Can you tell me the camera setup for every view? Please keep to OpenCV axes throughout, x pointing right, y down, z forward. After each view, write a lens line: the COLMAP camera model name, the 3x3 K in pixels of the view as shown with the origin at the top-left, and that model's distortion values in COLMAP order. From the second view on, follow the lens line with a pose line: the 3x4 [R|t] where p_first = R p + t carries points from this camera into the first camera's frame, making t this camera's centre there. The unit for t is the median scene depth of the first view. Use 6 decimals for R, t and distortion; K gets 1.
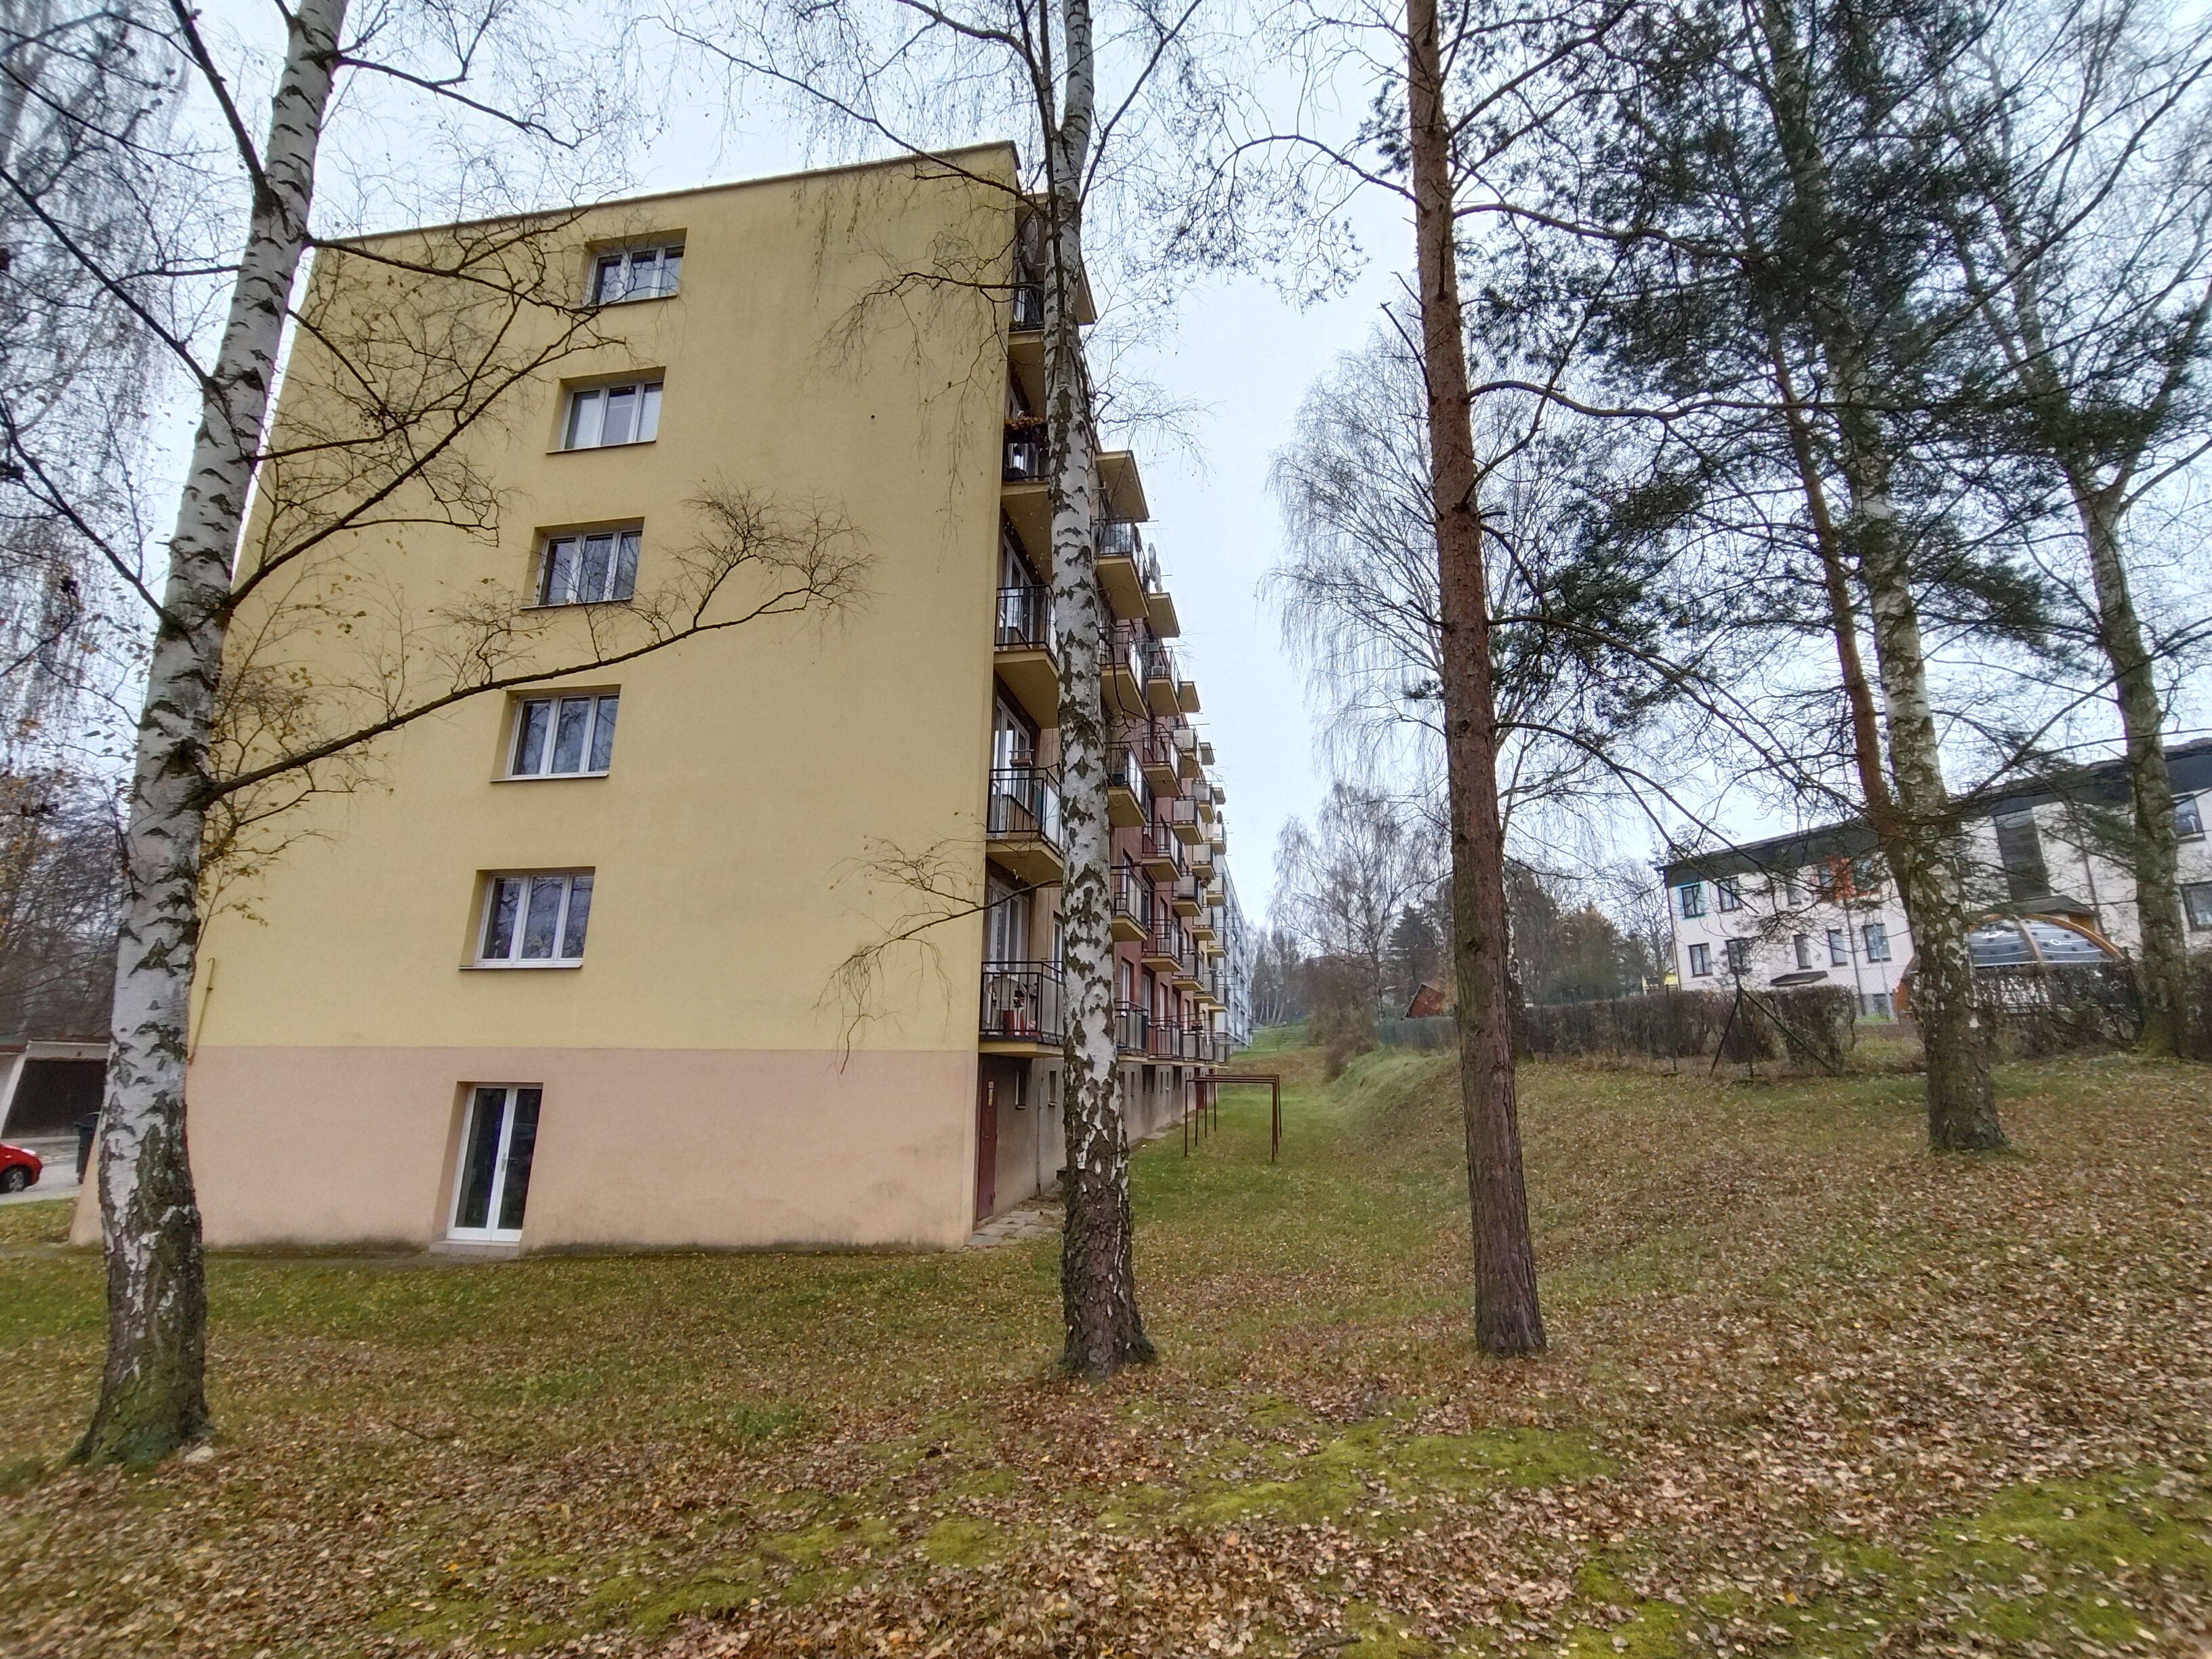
lens RADIAL K [[1004.6, 0, 1122.6], [0, 1004.6, 815.9], [0, 0, 1]] dist [-0.033650, 0.021795]
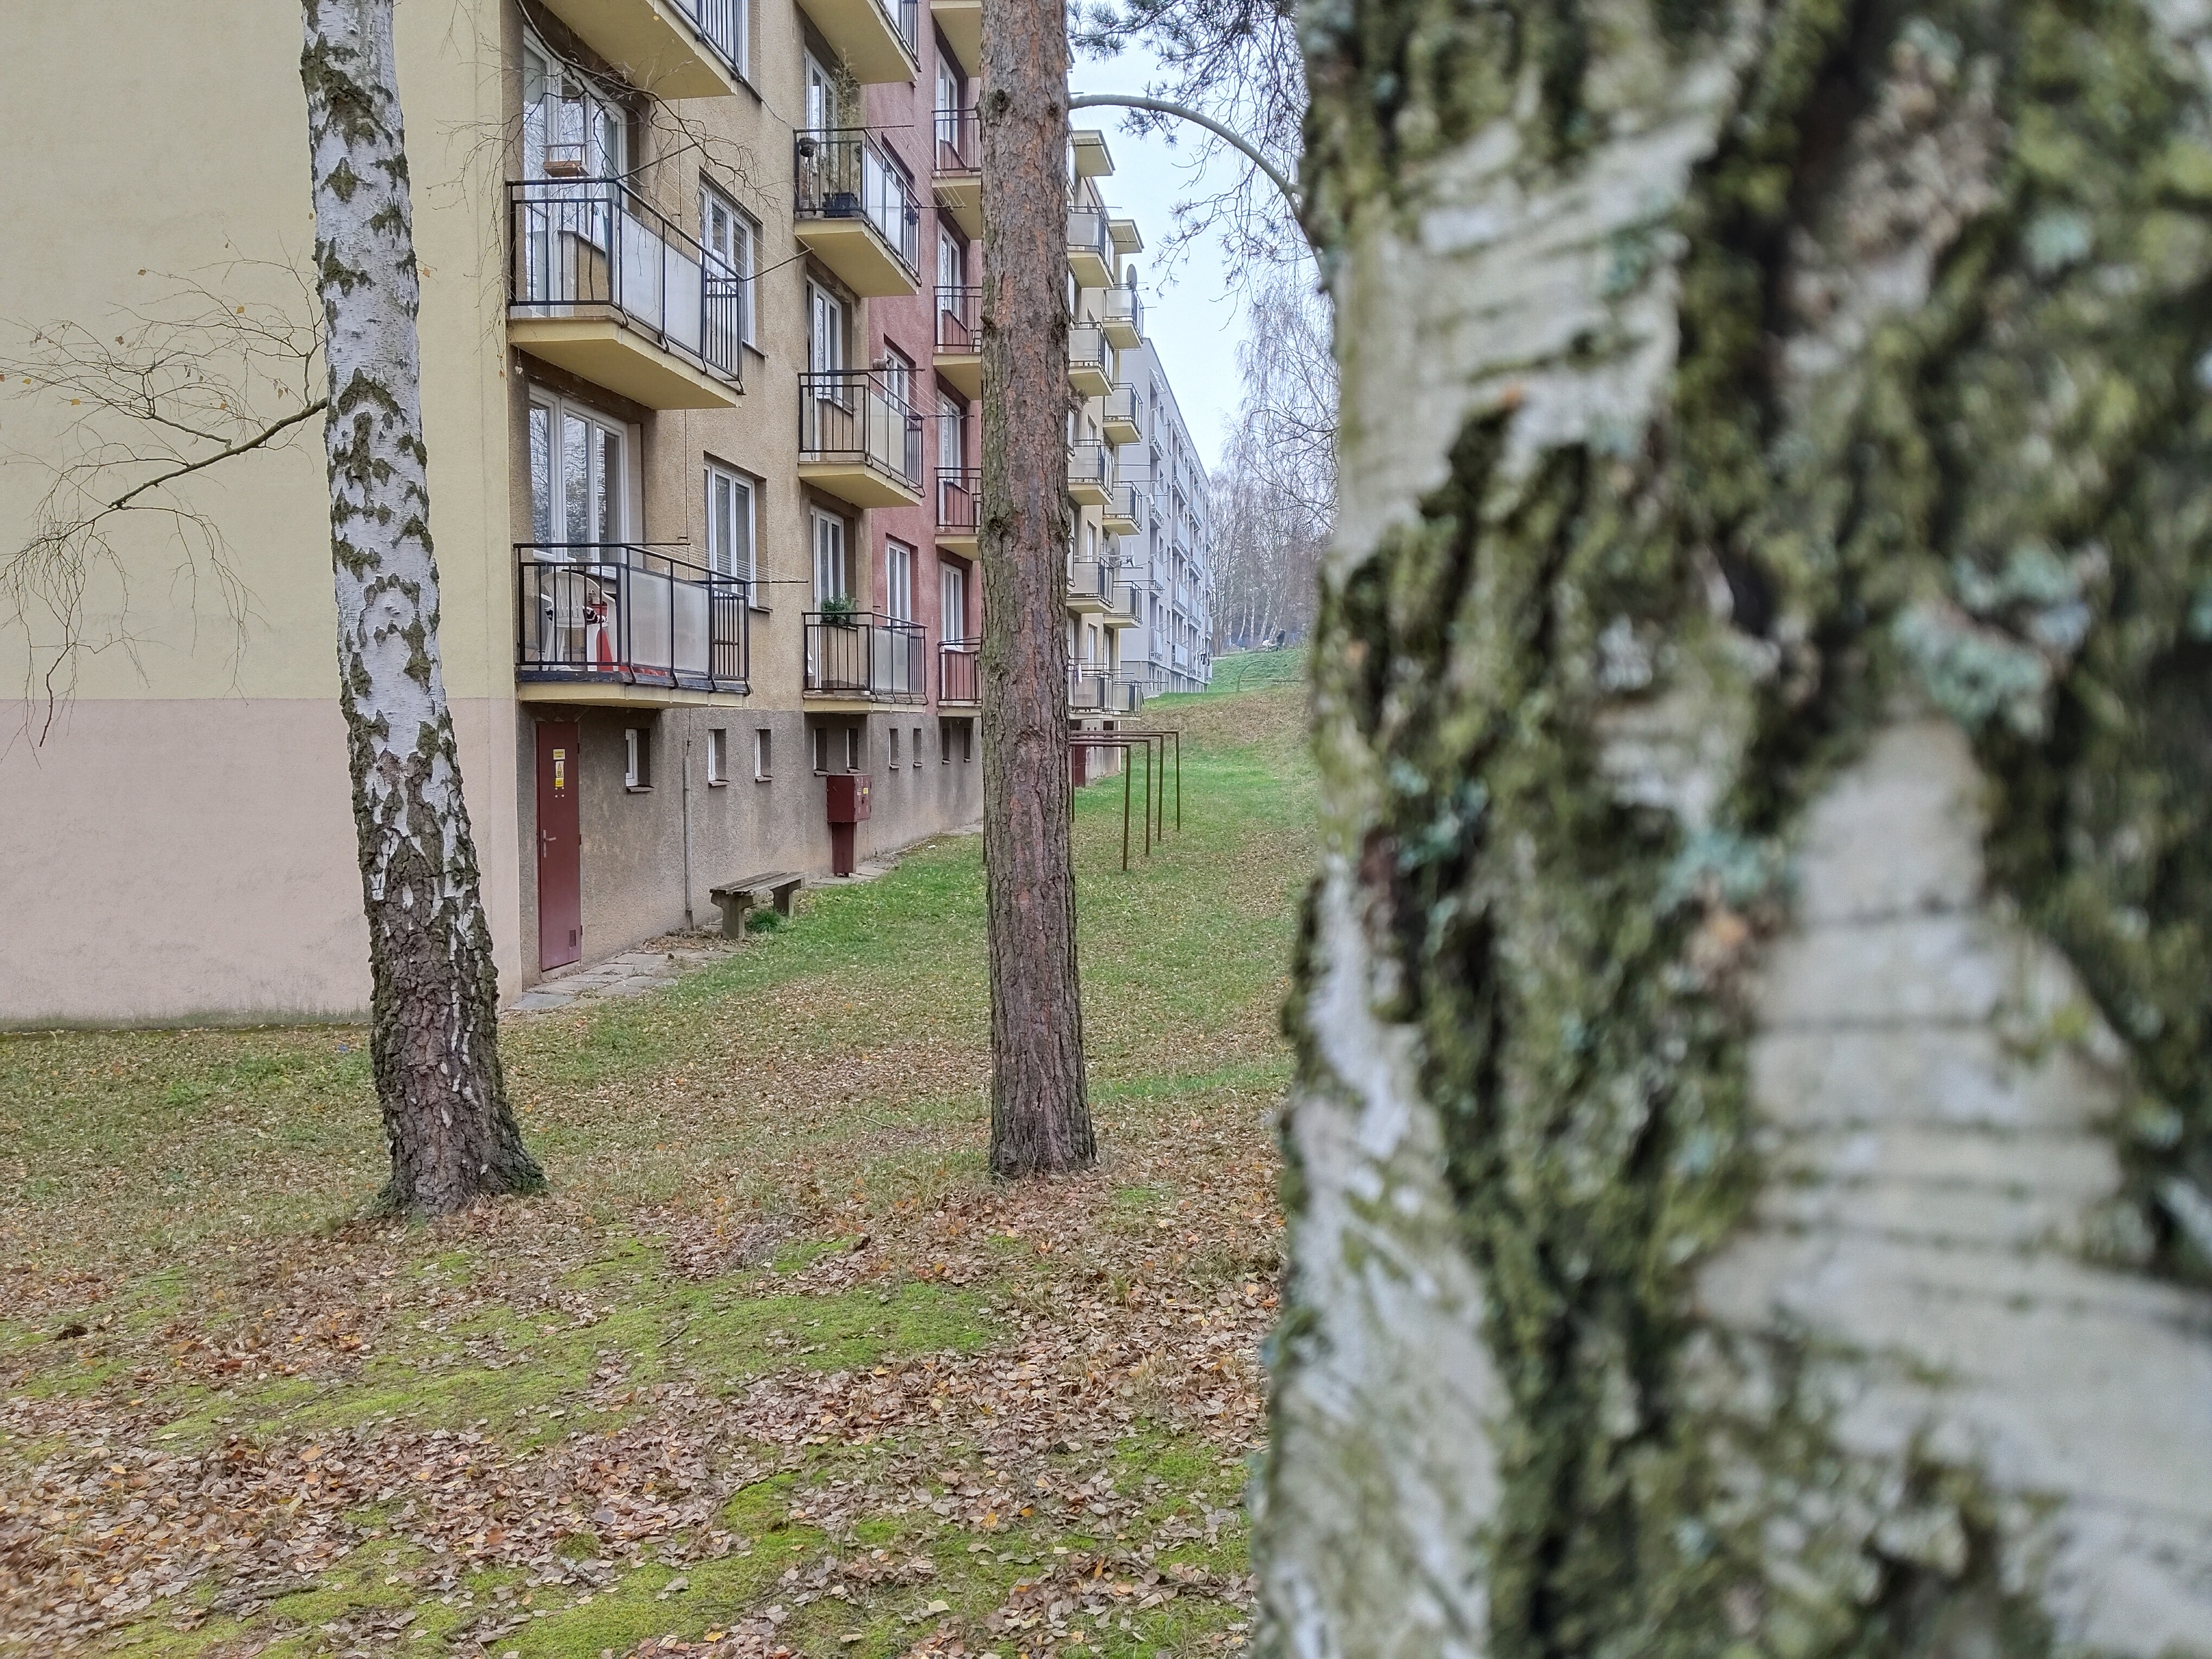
lens RADIAL K [[1713.3, 0, 1102.6], [0, 1713.3, 817.3], [0, 0, 1]] dist [0.133265, -0.251936]
pose [[0.999309, -0.008271, 0.036244, 0.165591], [-0.002957, 0.954166, 0.299264, -0.002304], [-0.037058, -0.299164, 0.953482, 0.005985]]
